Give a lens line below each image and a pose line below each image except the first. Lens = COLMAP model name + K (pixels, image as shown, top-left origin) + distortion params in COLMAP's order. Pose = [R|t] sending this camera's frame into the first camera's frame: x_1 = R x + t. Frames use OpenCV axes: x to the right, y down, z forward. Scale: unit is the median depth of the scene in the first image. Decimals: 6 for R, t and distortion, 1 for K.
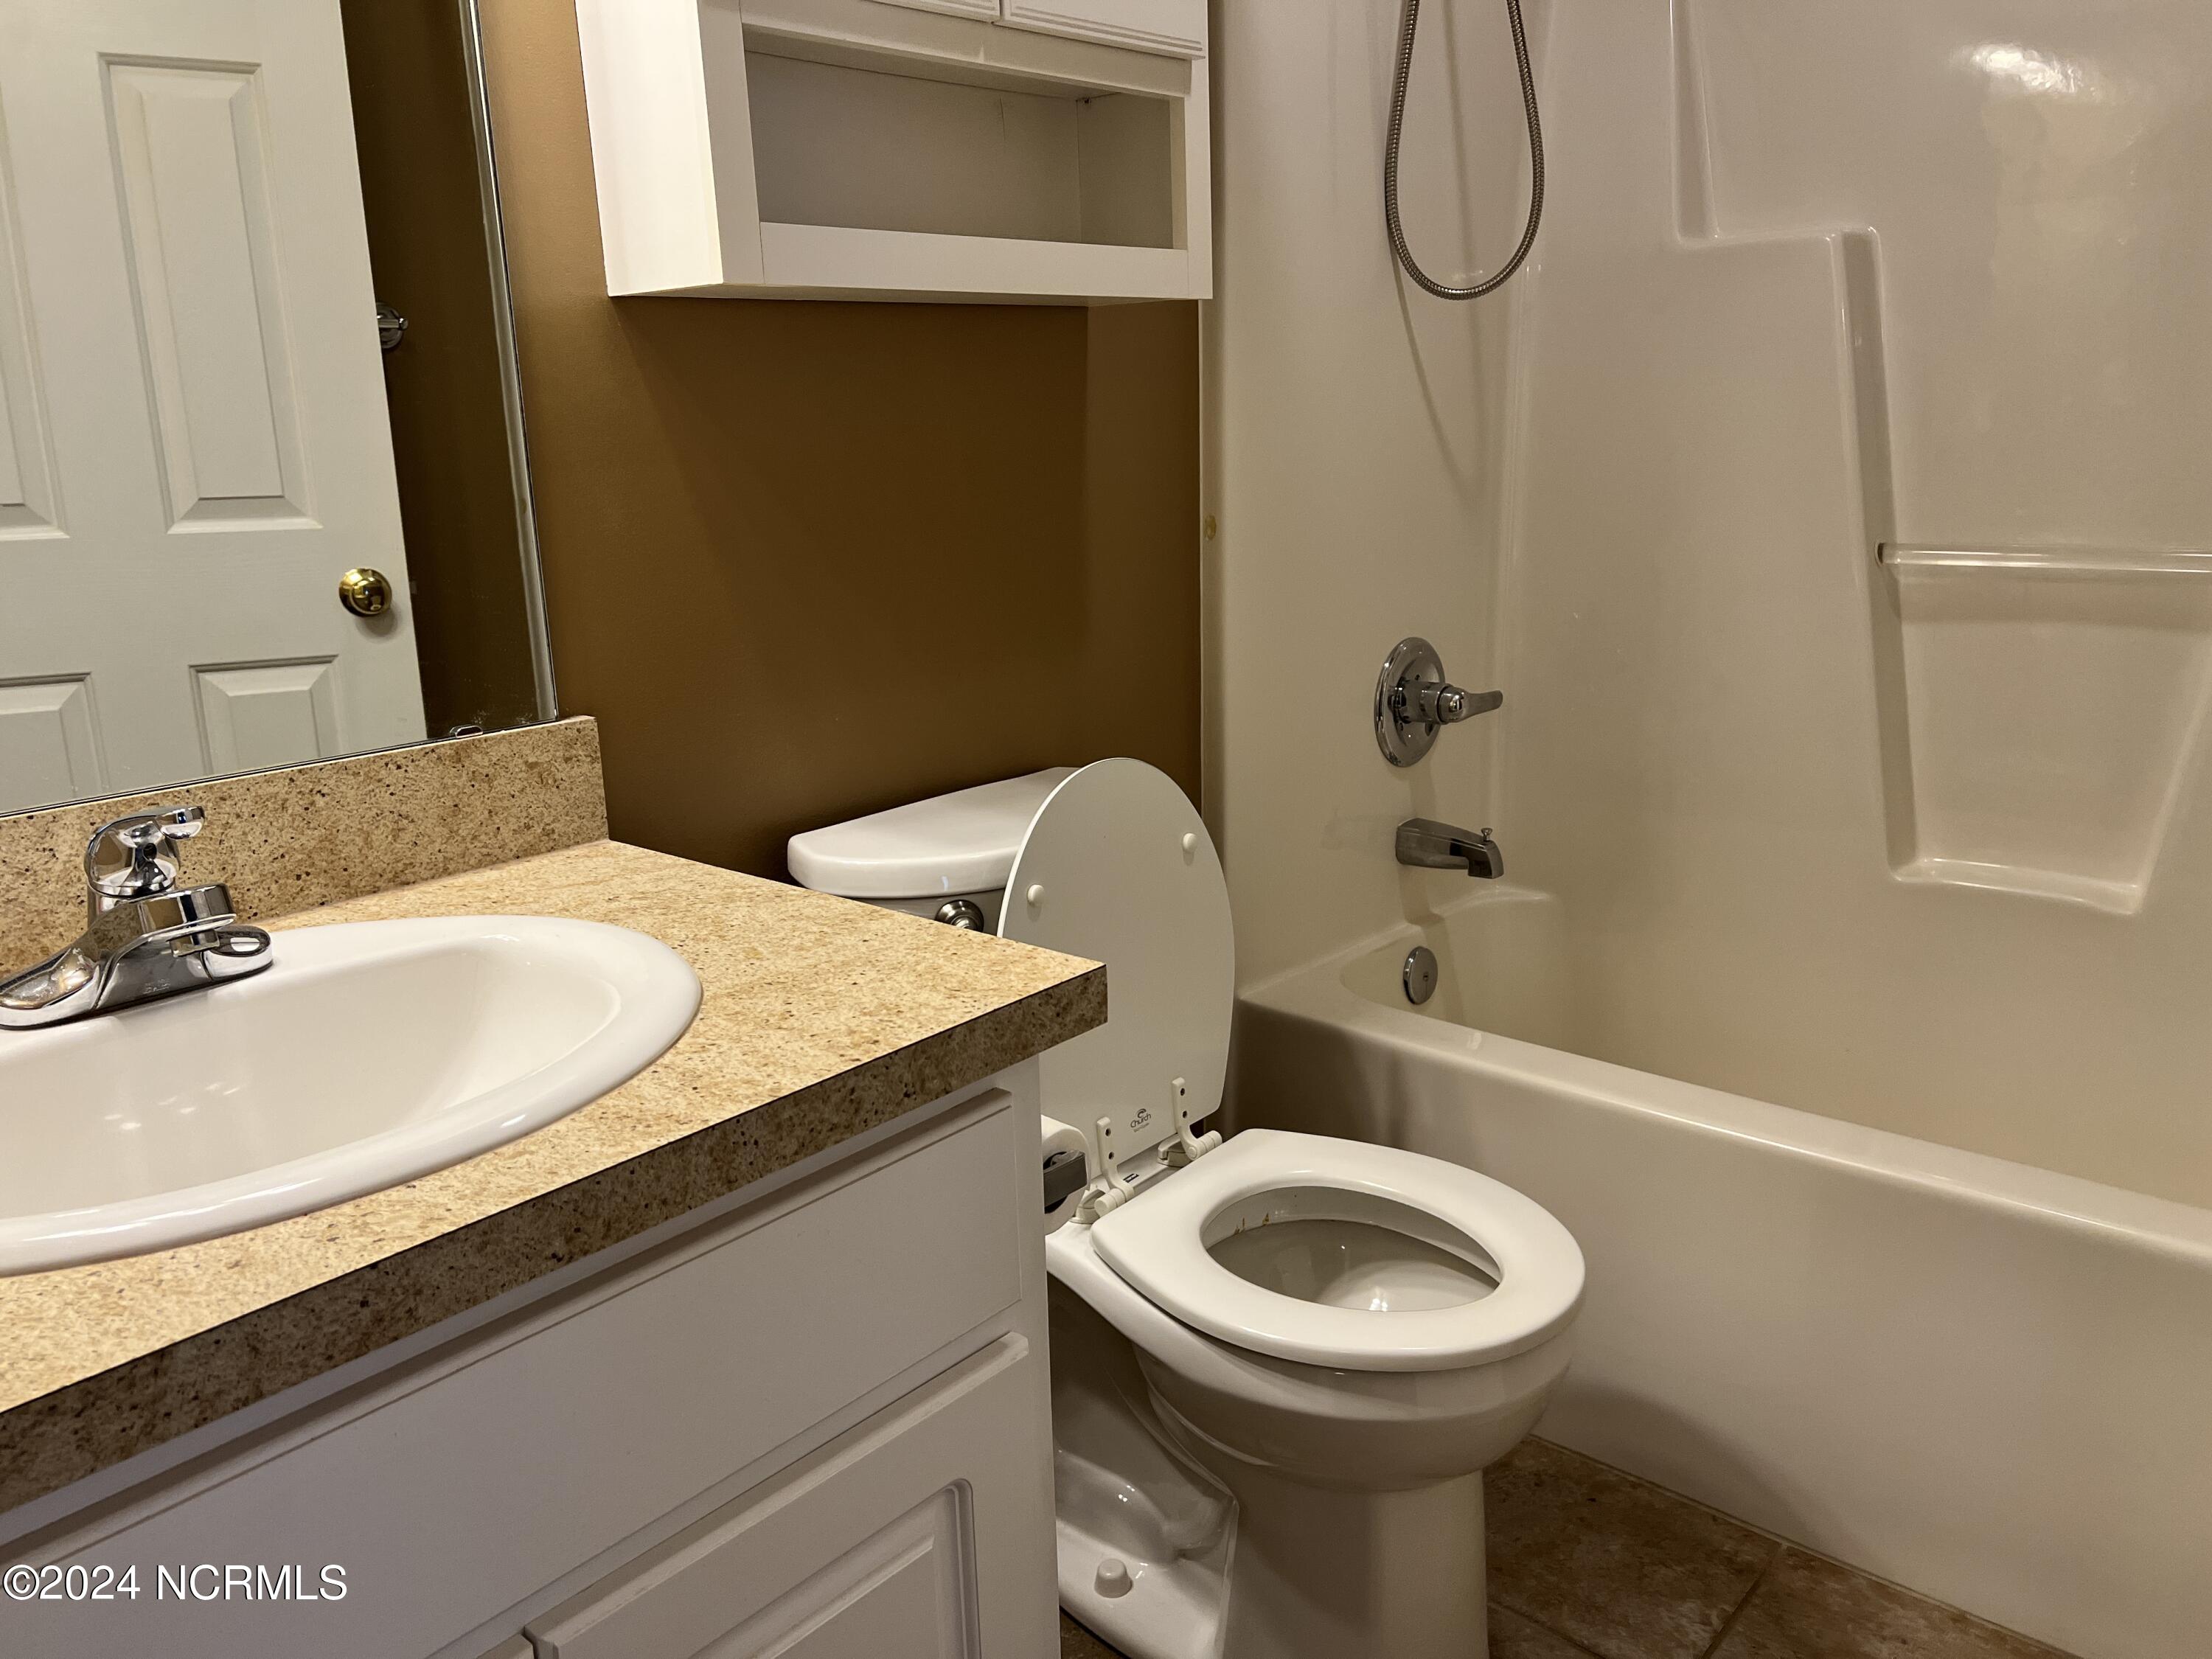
lens RADIAL K [[1651.5, 0, 1080.0], [0, 1651.5, 856.8], [0, 0, 1]] dist [0.059714, -0.067036]
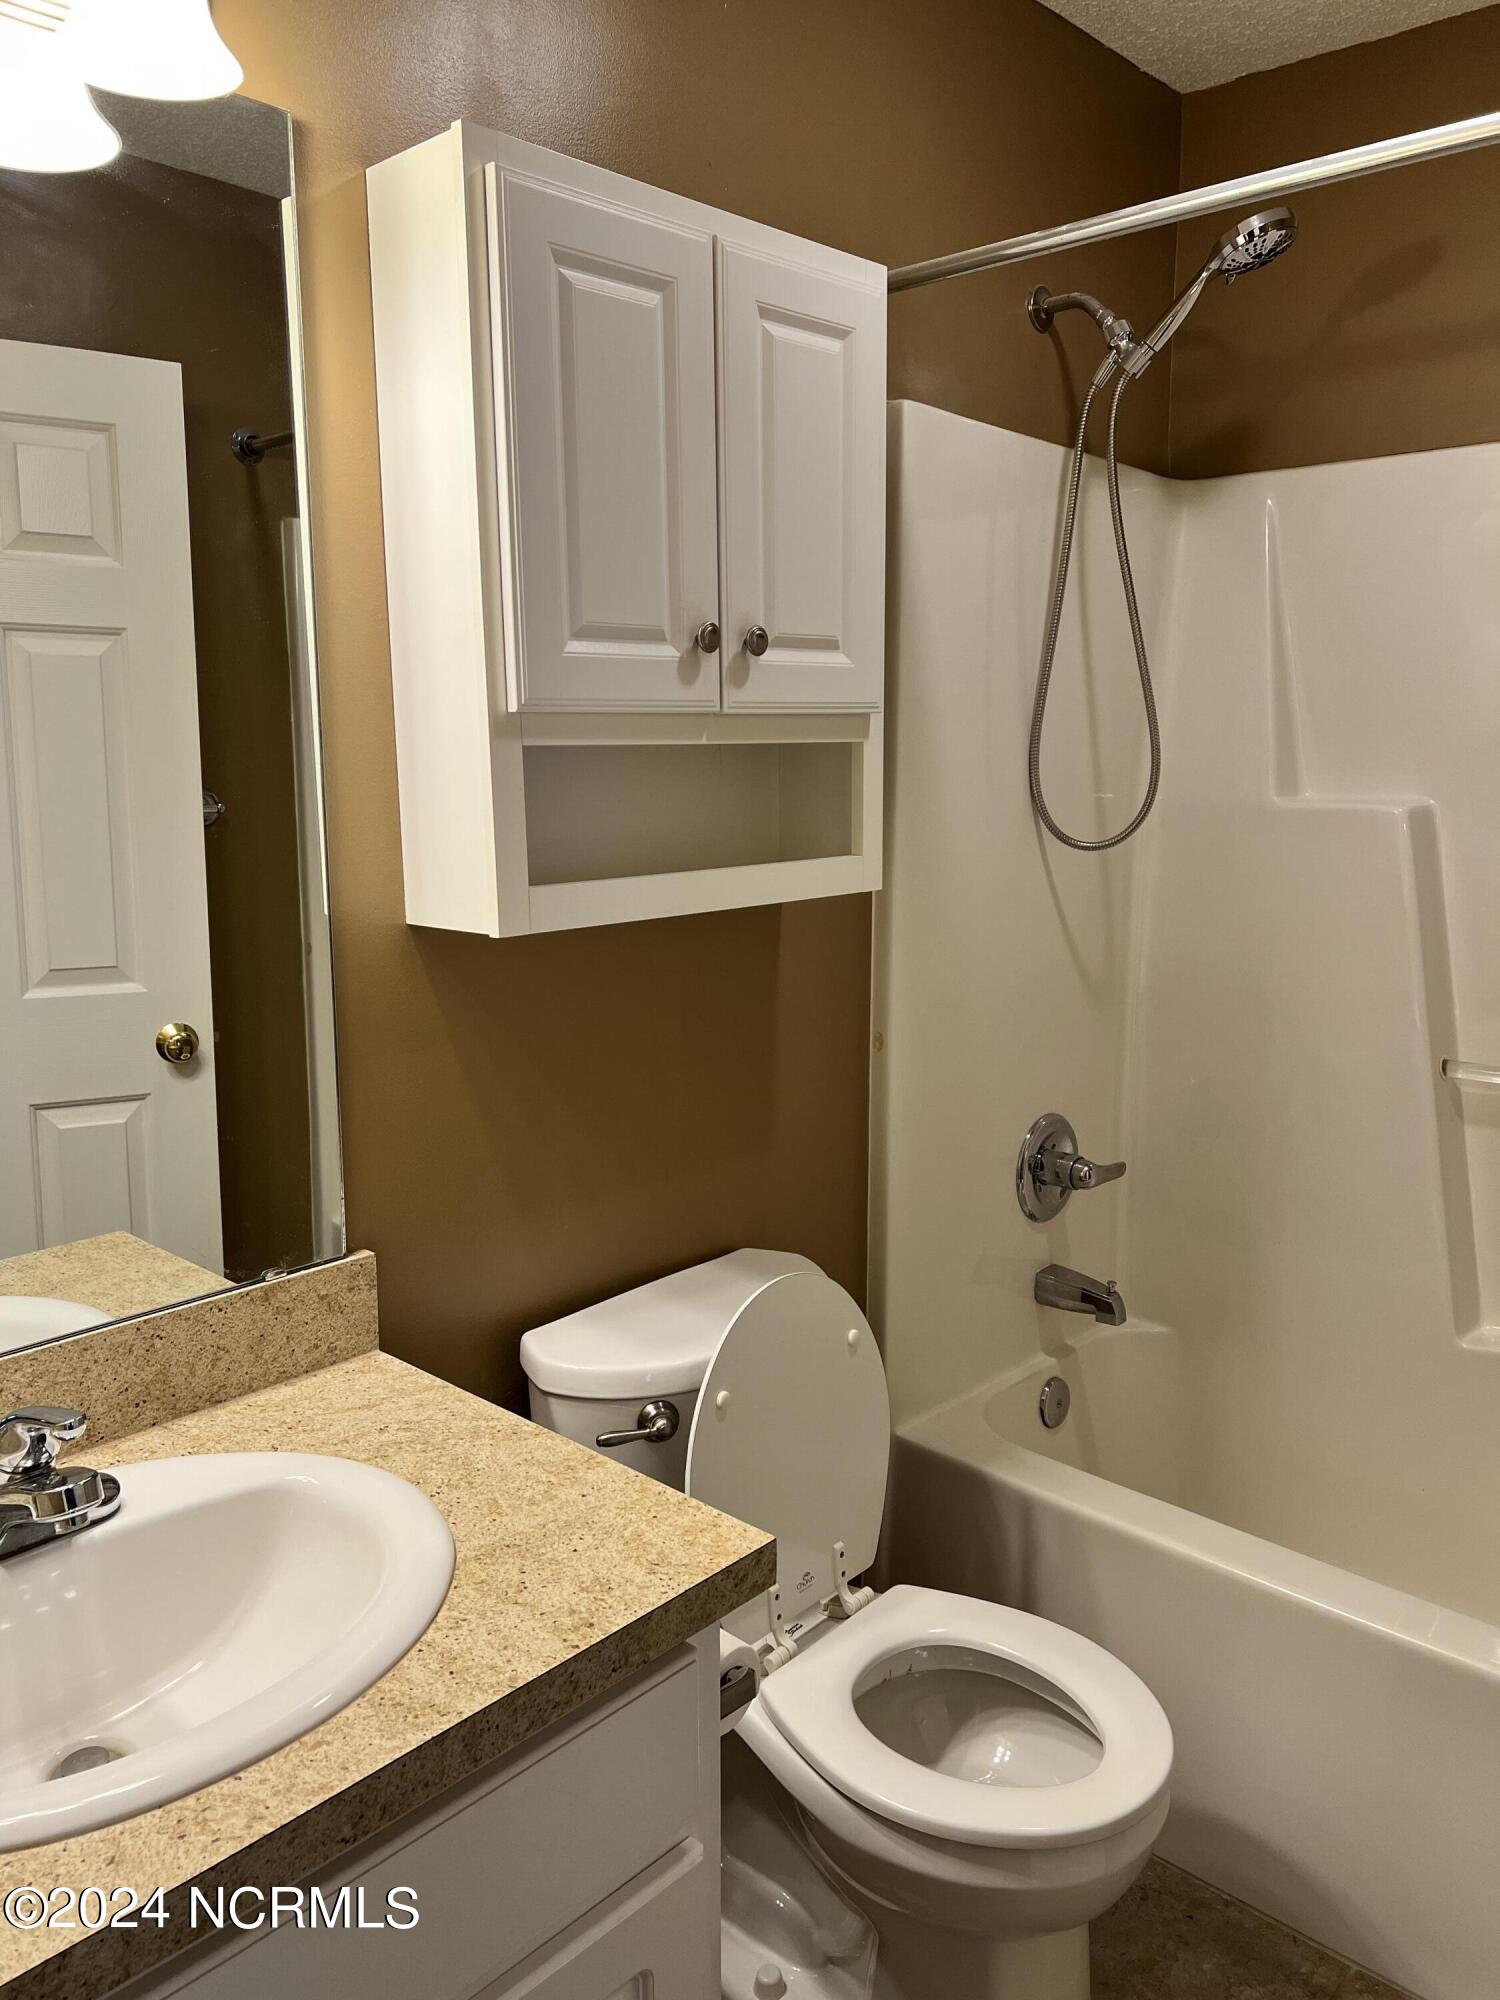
lens RADIAL K [[1493.2, 0, 736.3], [0, 1493.2, 1003.4], [0, 0, 1]] dist [0.059714, -0.067036]
pose [[0.999182, 0.032293, -0.024327, 0.000062], [-0.034337, 0.995448, -0.088911, -0.155147], [0.021345, 0.089673, 0.995742, -0.113257]]
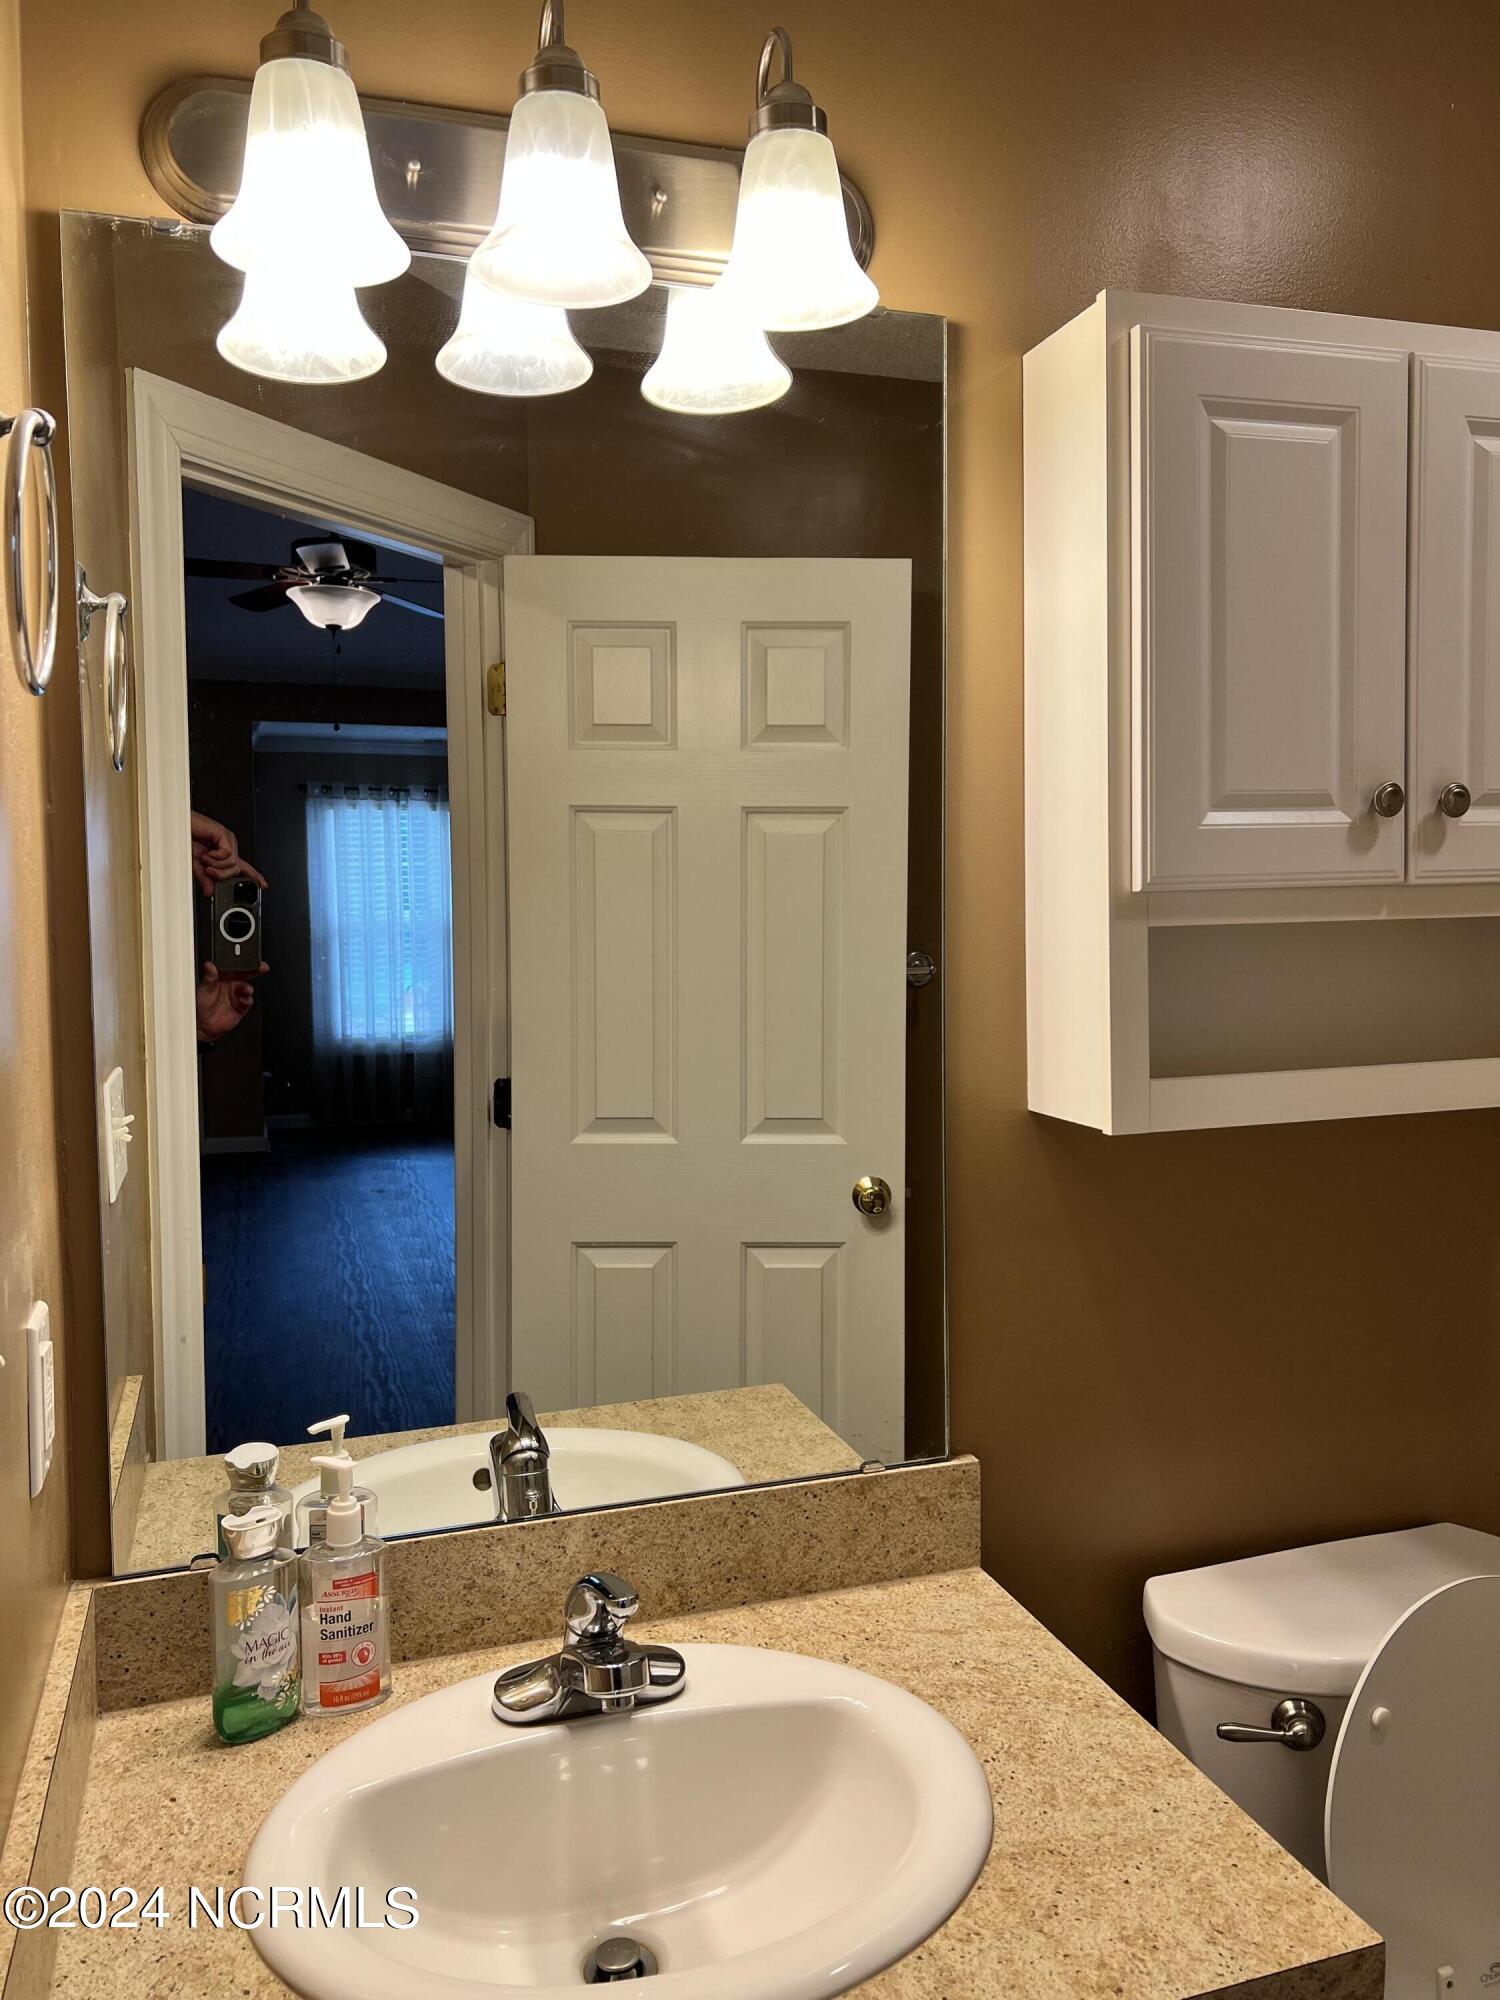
lens RADIAL K [[1493.2, 0, 764.4], [0, 1493.2, 1005.0], [0, 0, 1]] dist [0.059714, -0.067036]
pose [[0.865409, 0.055758, -0.497954, 0.073591], [-0.143063, 0.979917, -0.138908, -0.197977], [0.480208, 0.191451, 0.856006, -0.032653]]
